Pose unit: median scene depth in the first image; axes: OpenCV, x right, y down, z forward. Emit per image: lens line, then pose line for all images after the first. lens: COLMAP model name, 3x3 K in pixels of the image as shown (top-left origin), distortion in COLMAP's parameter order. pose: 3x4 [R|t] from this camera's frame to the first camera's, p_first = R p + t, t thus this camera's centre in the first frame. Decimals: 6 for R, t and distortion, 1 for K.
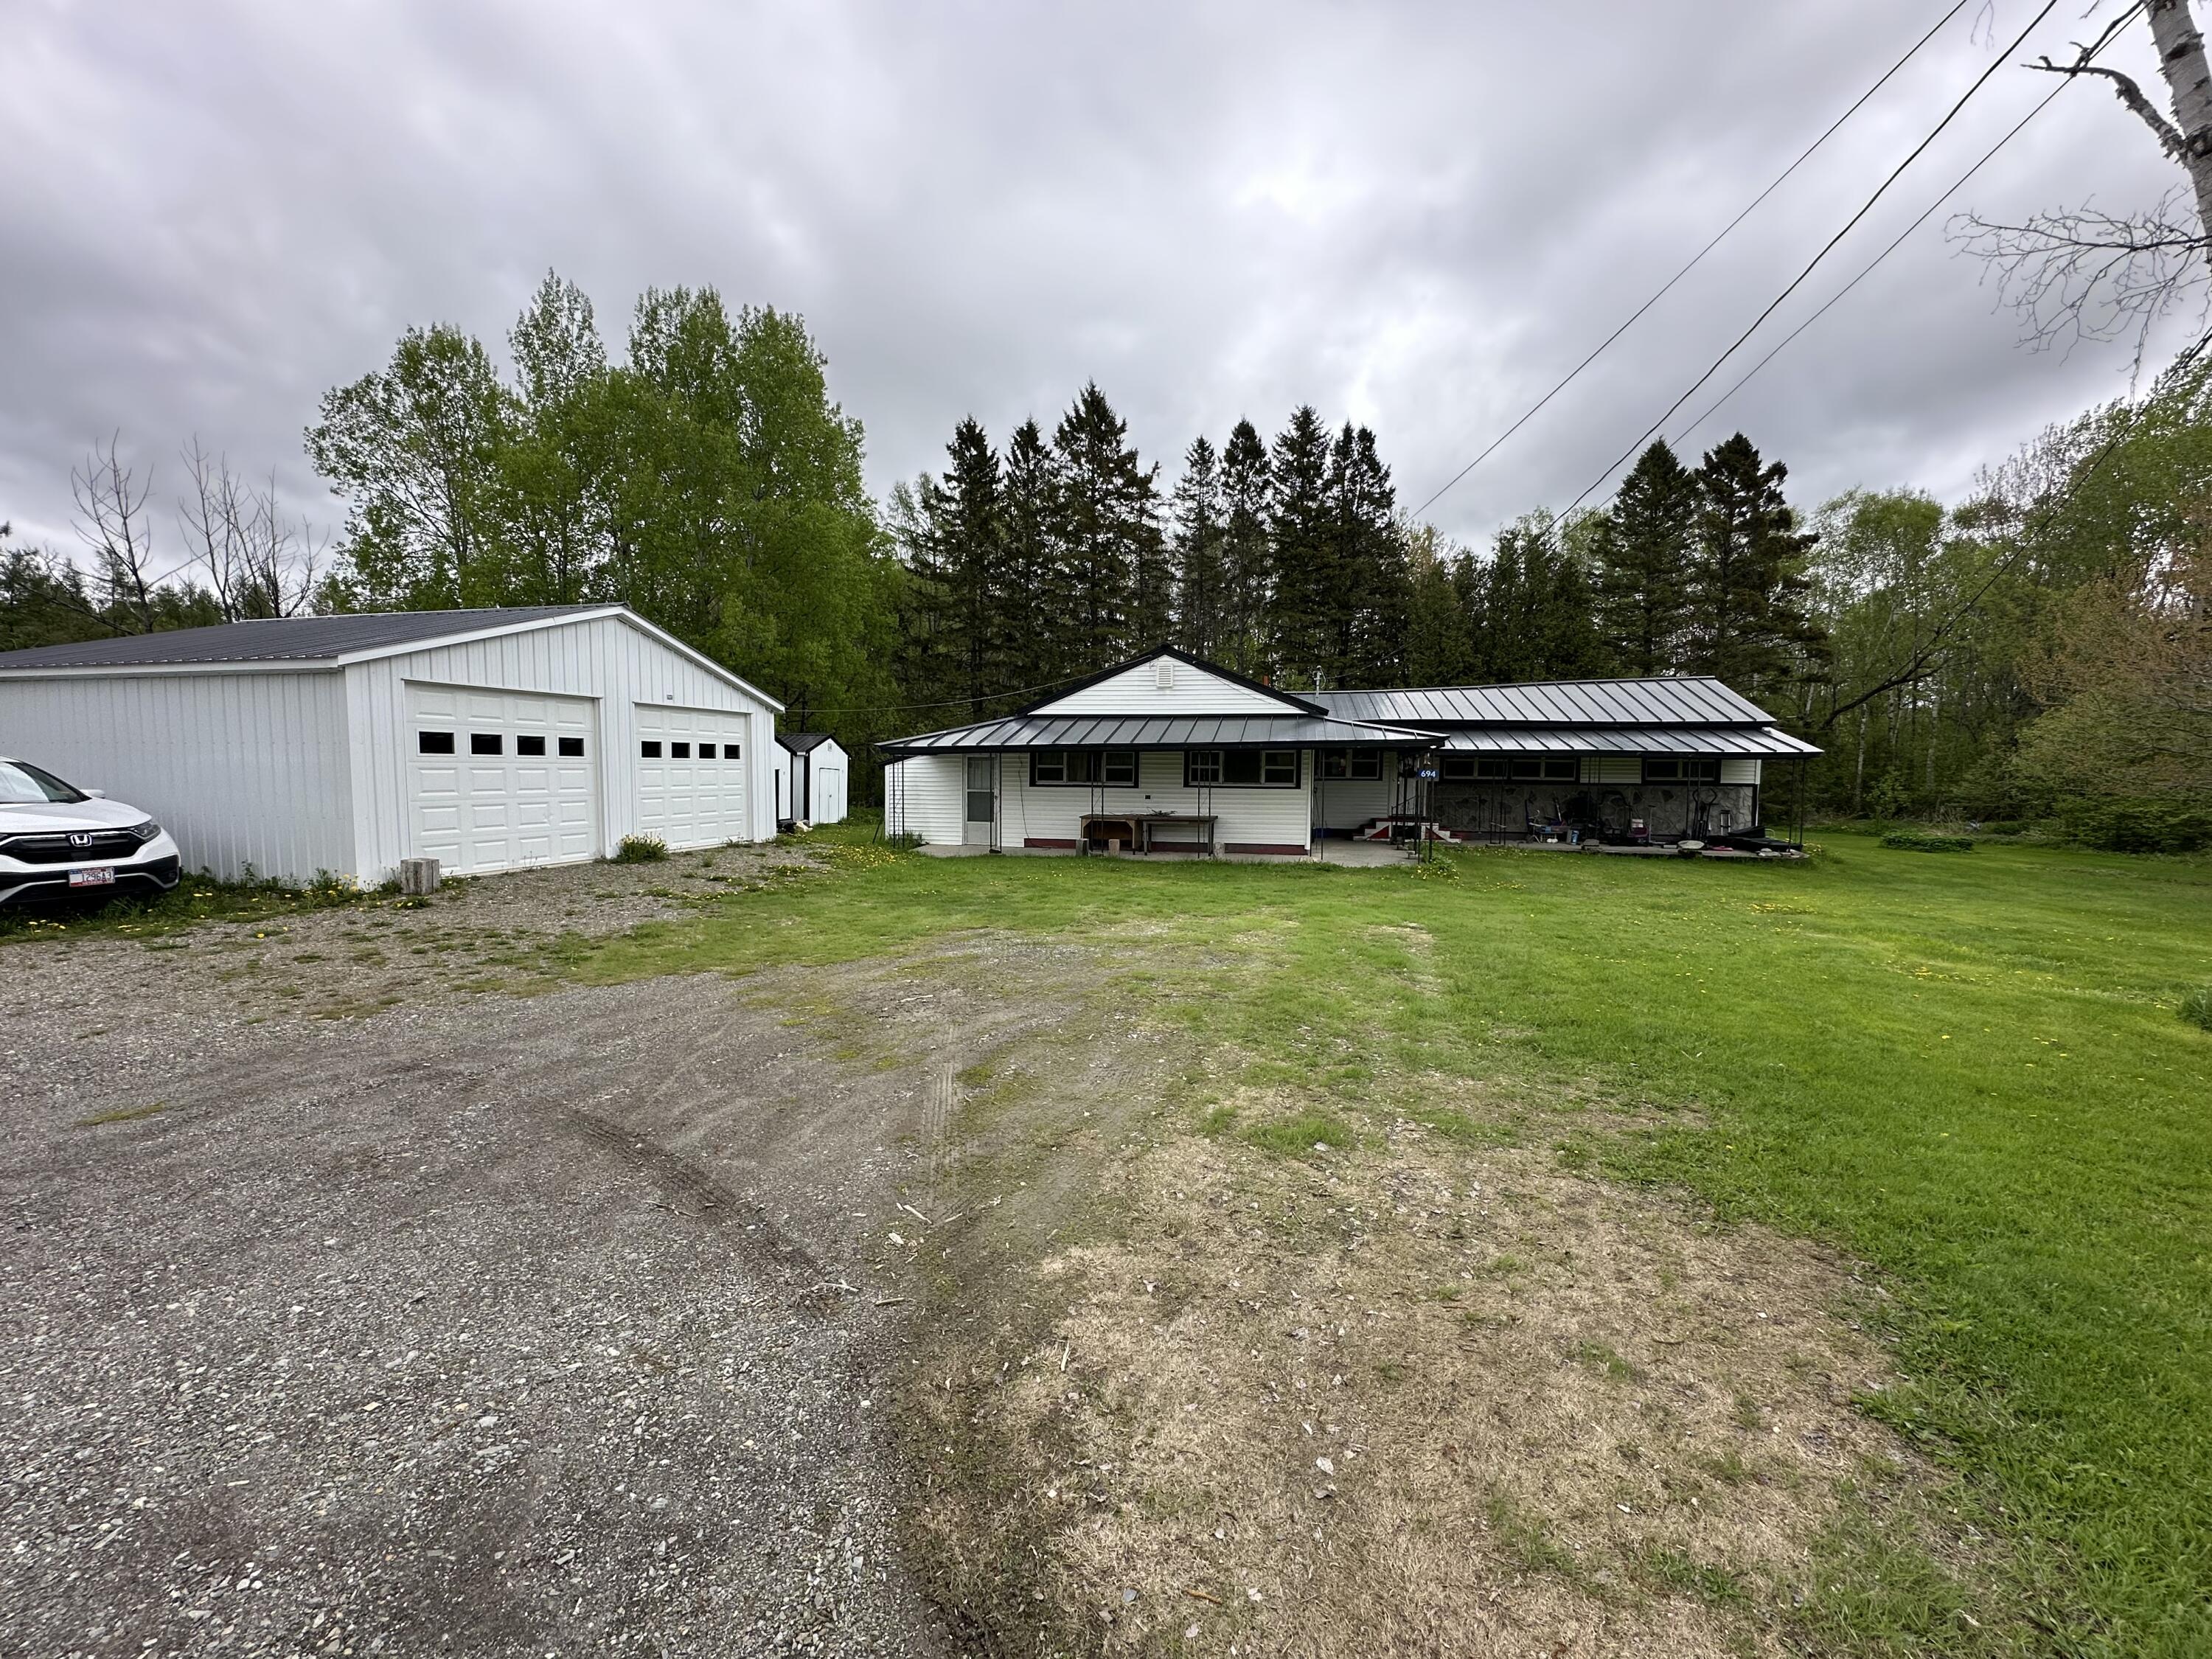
lens RADIAL K [[879.5, 0, 1108.3], [0, 879.5, 834.0], [0, 0, 1]] dist [-0.004595, 0.001213]
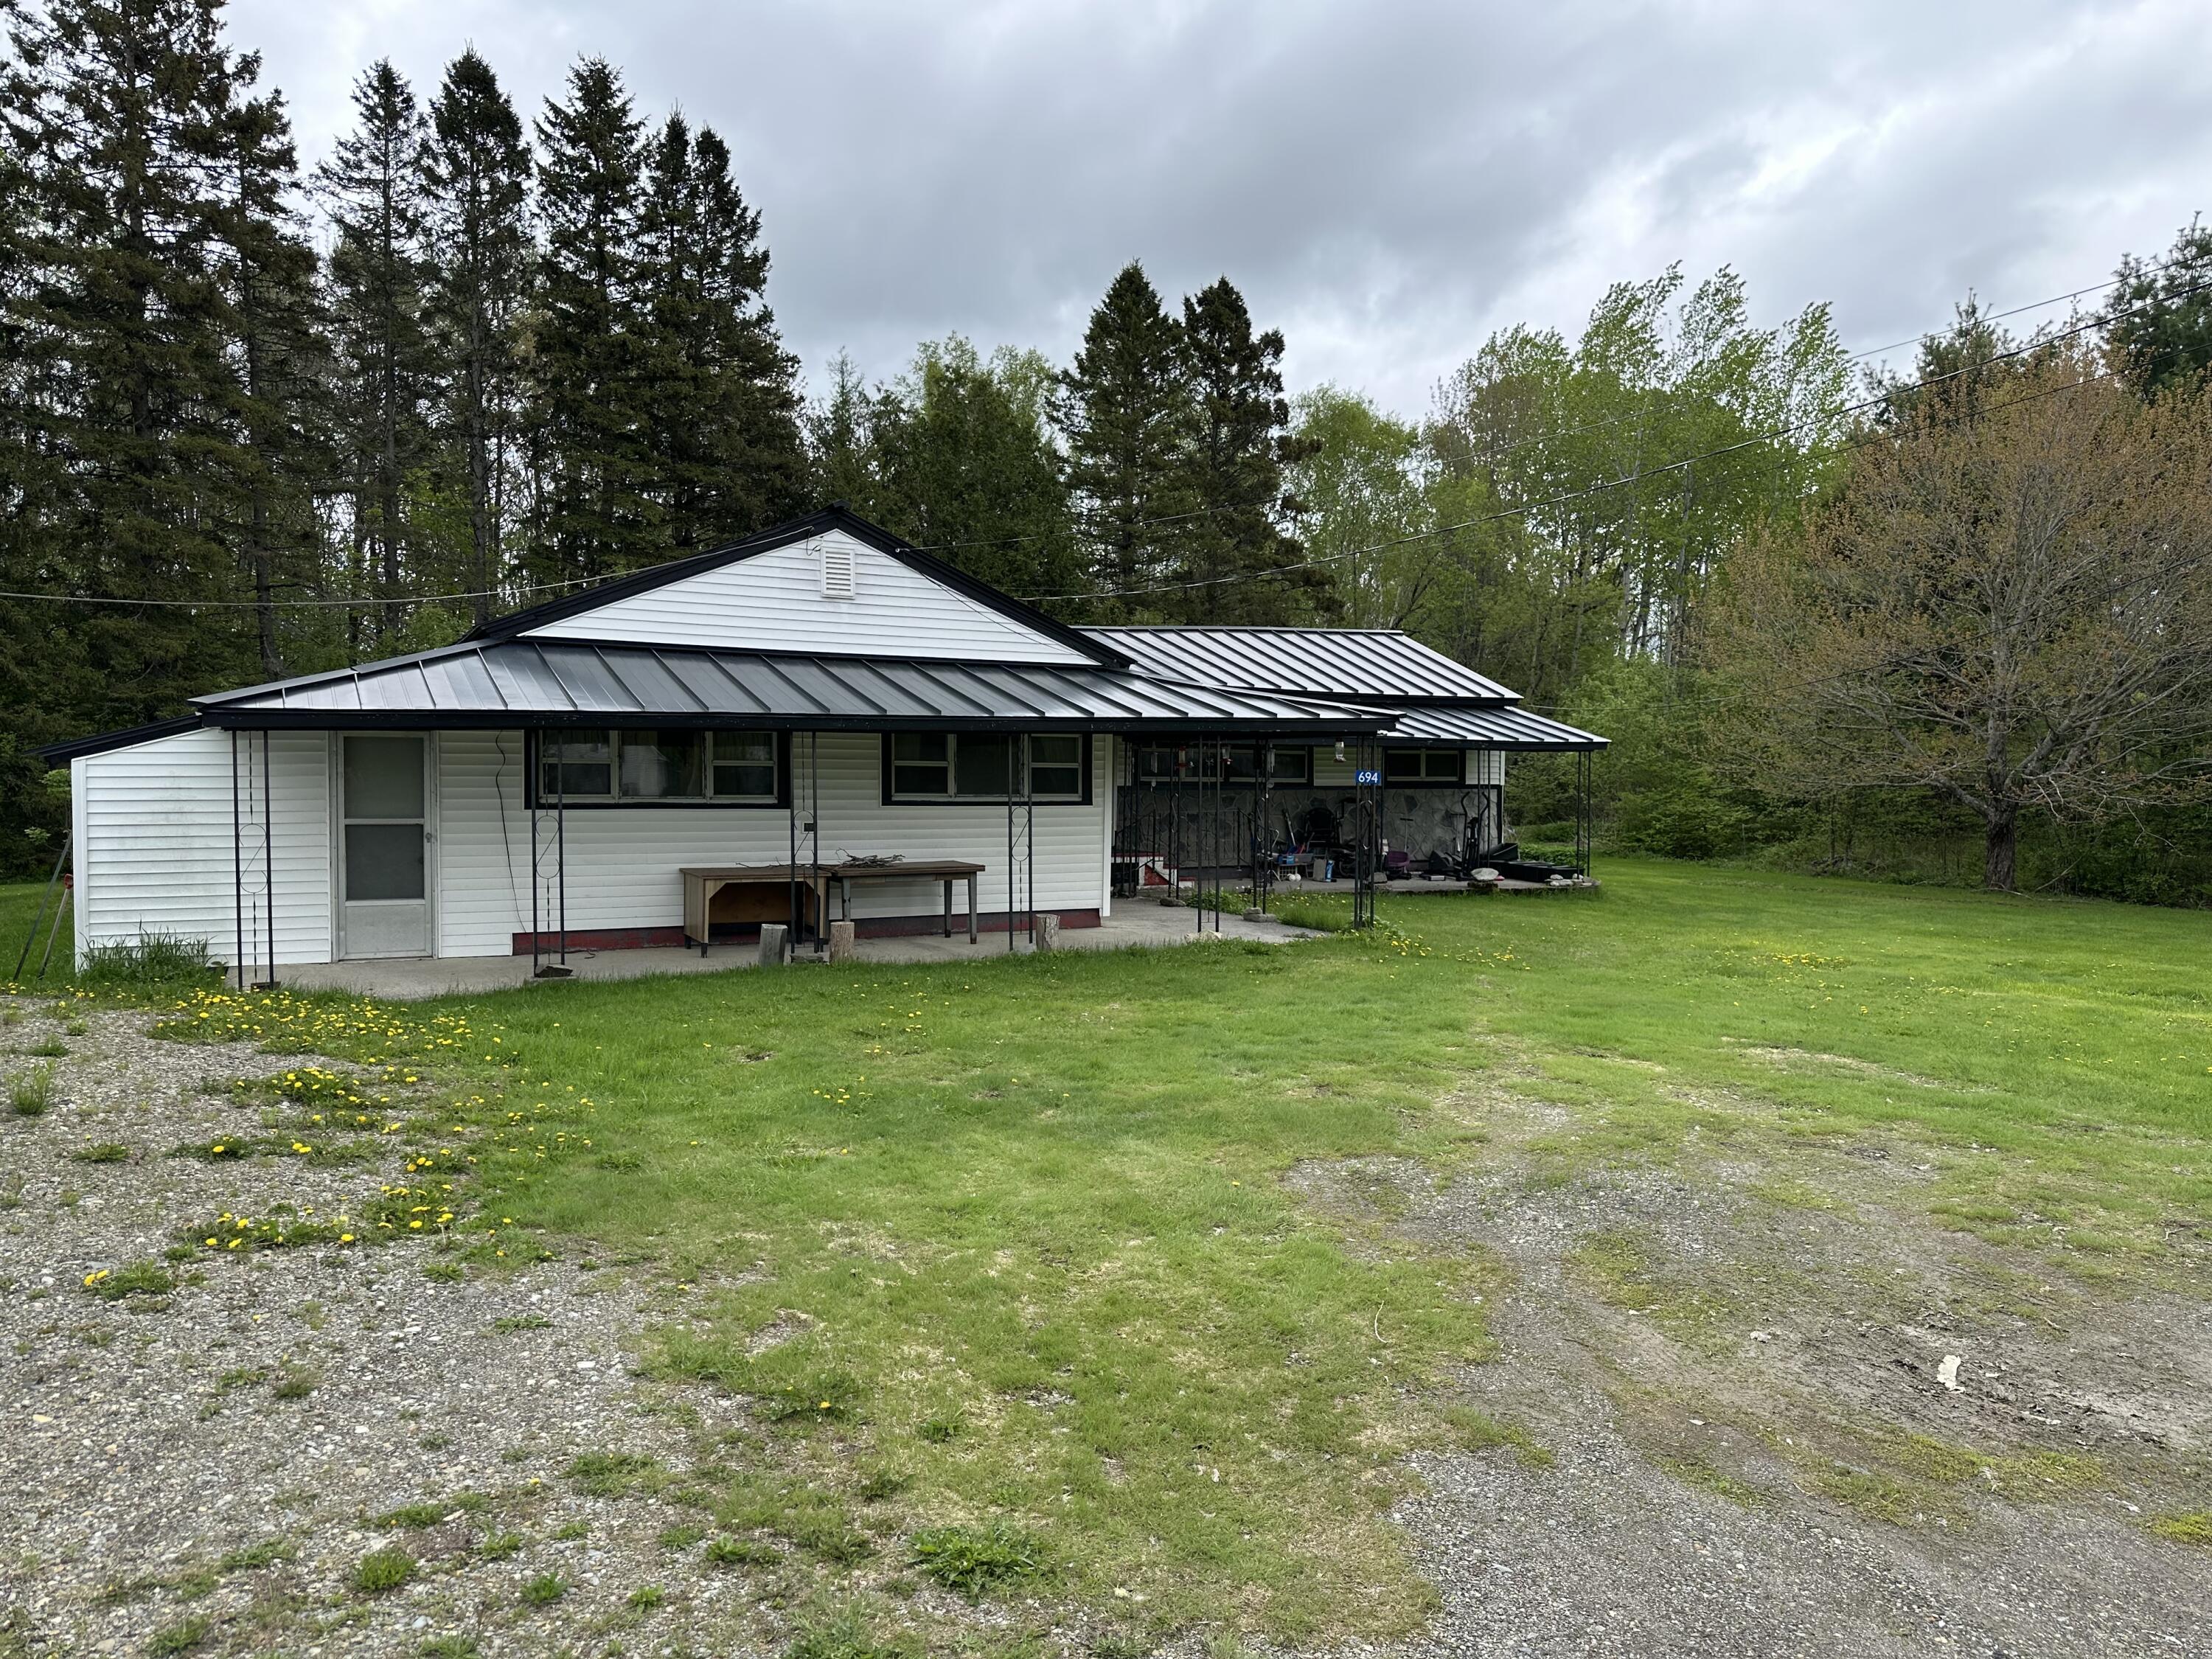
lens RADIAL K [[1552.5, 0, 1102.2], [0, 1552.5, 841.8], [0, 0, 1]] dist [0.053246, -0.055956]
pose [[0.771799, -0.032831, 0.635019, -0.313700], [0.043996, 0.999030, -0.001822, -0.022401], [-0.634343, 0.029344, 0.772495, 0.224400]]
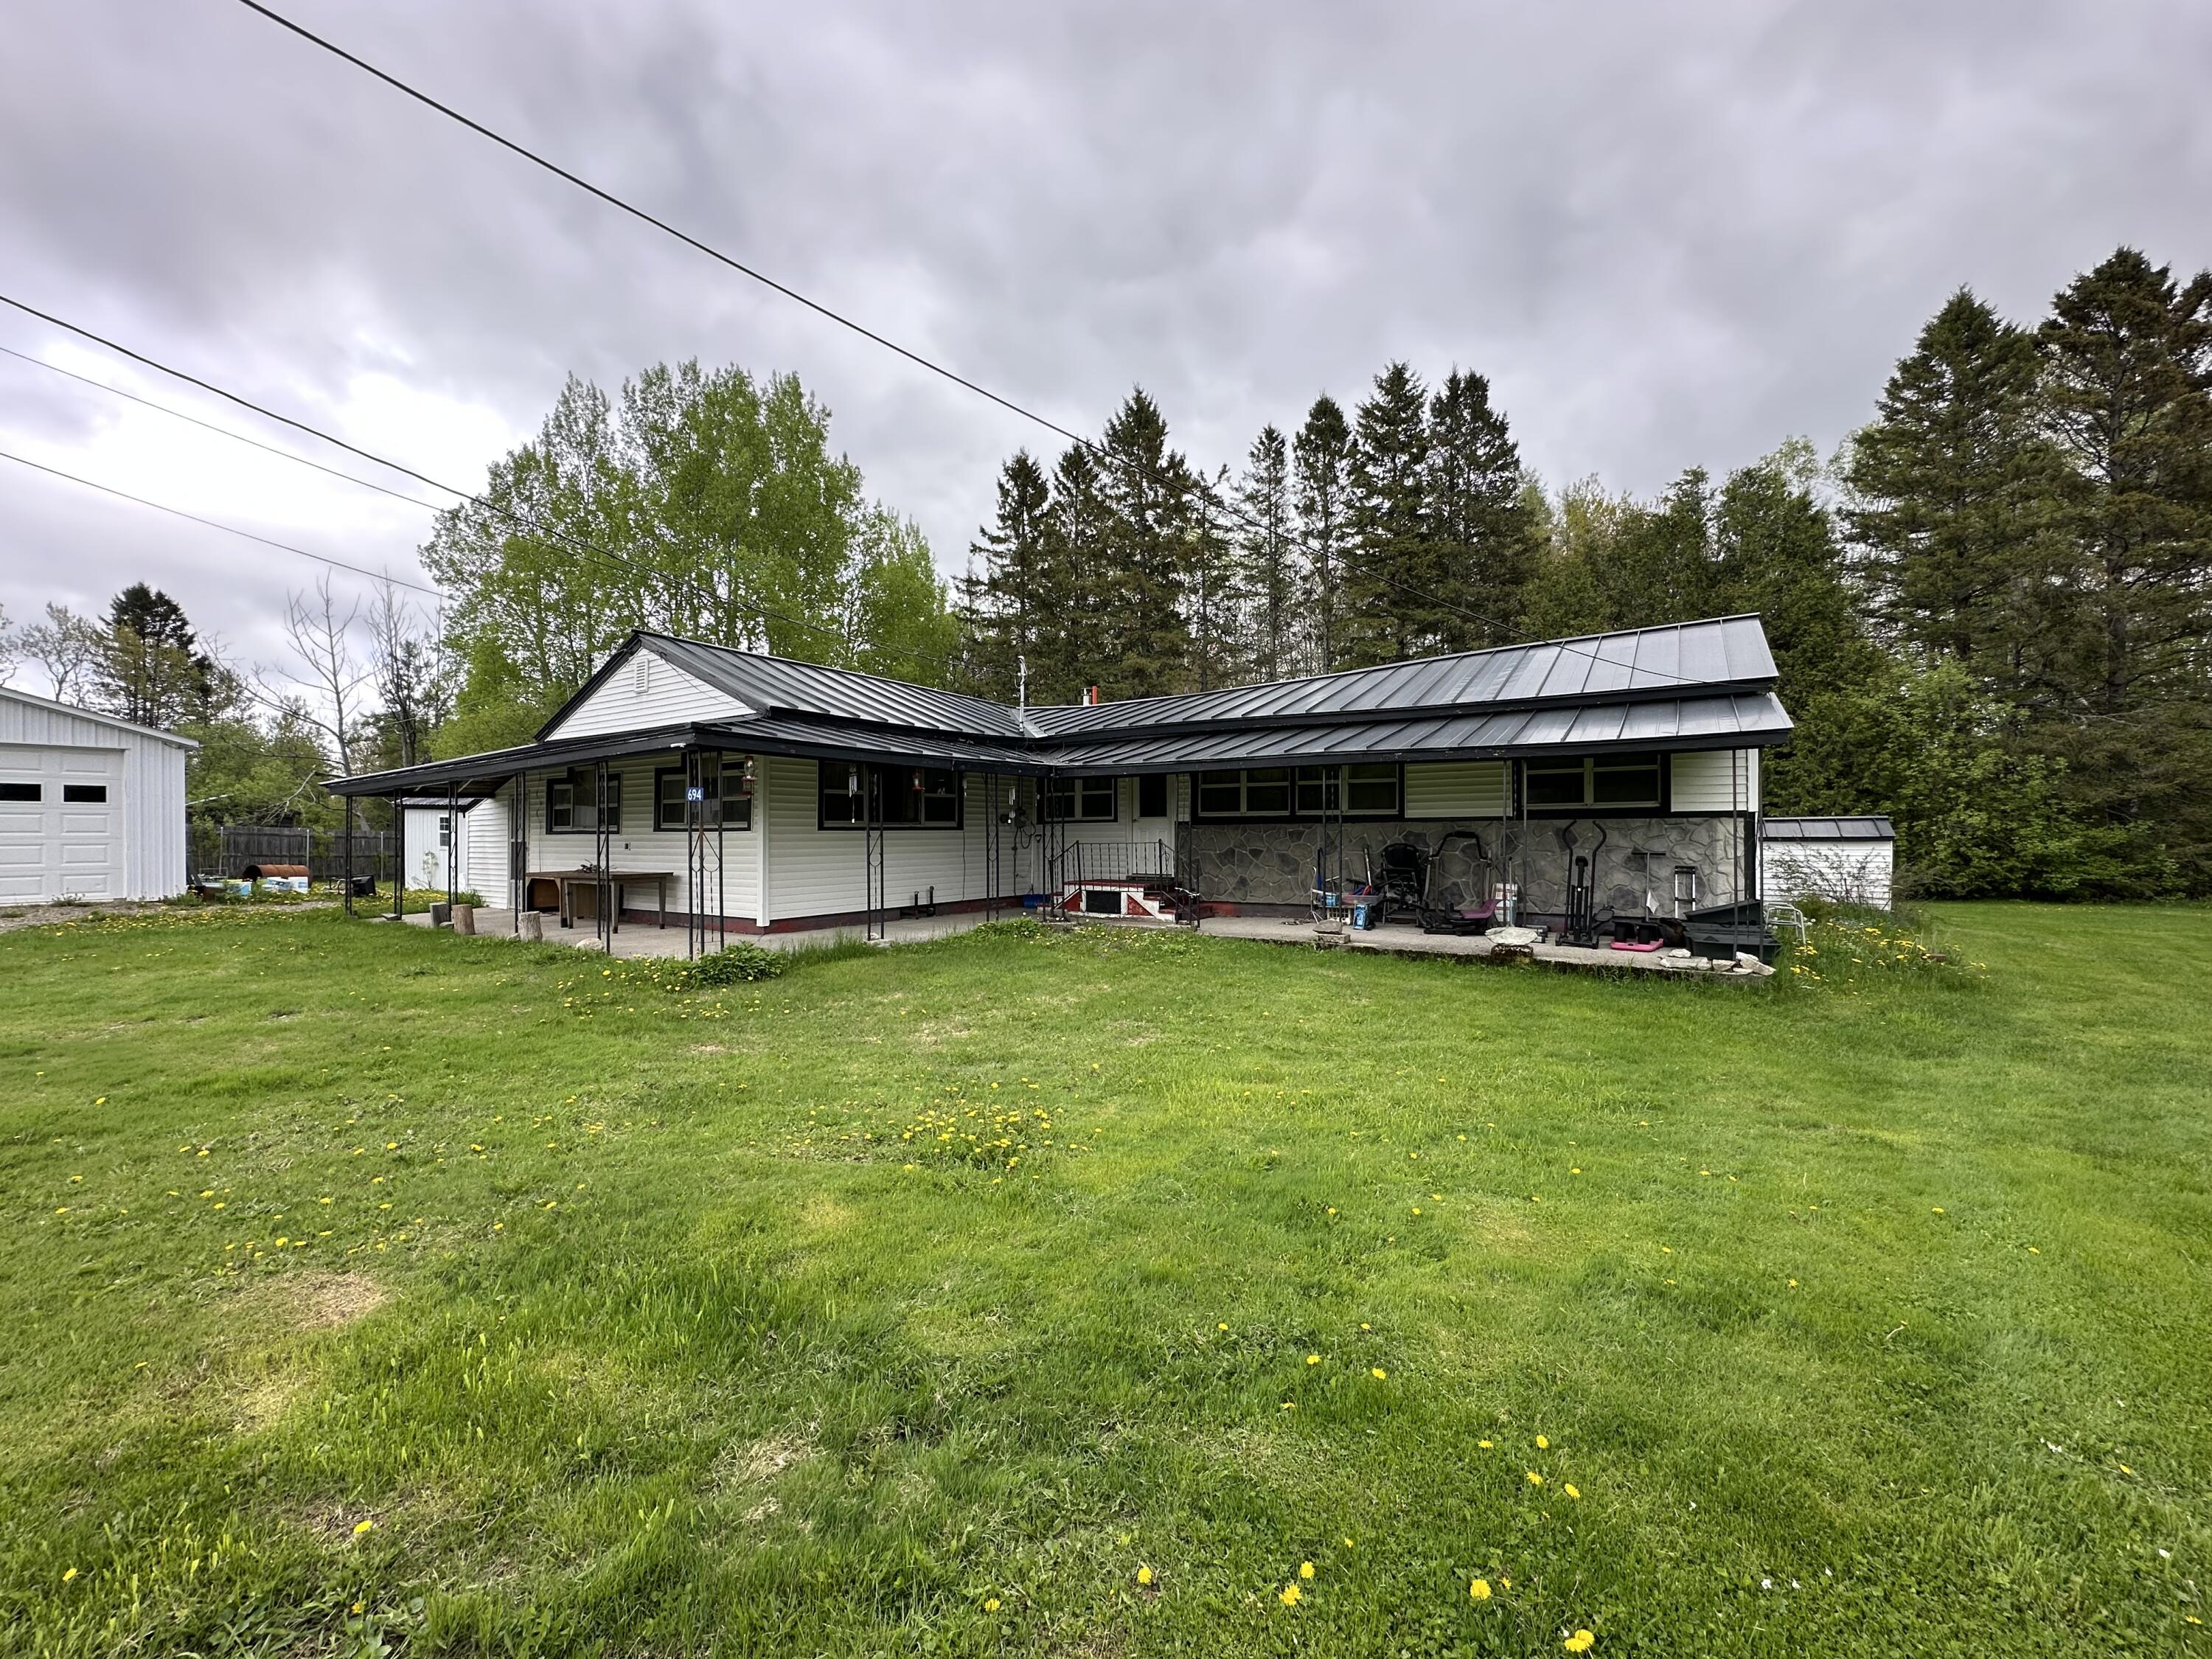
lens RADIAL K [[879.5, 0, 1116.9], [0, 879.5, 824.4], [0, 0, 1]] dist [-0.004595, 0.001213]
pose [[0.927266, -0.017362, -0.374001, 0.587401], [-0.013771, 0.996667, -0.080409, -0.006840], [0.374151, 0.079711, 0.923936, 0.424808]]
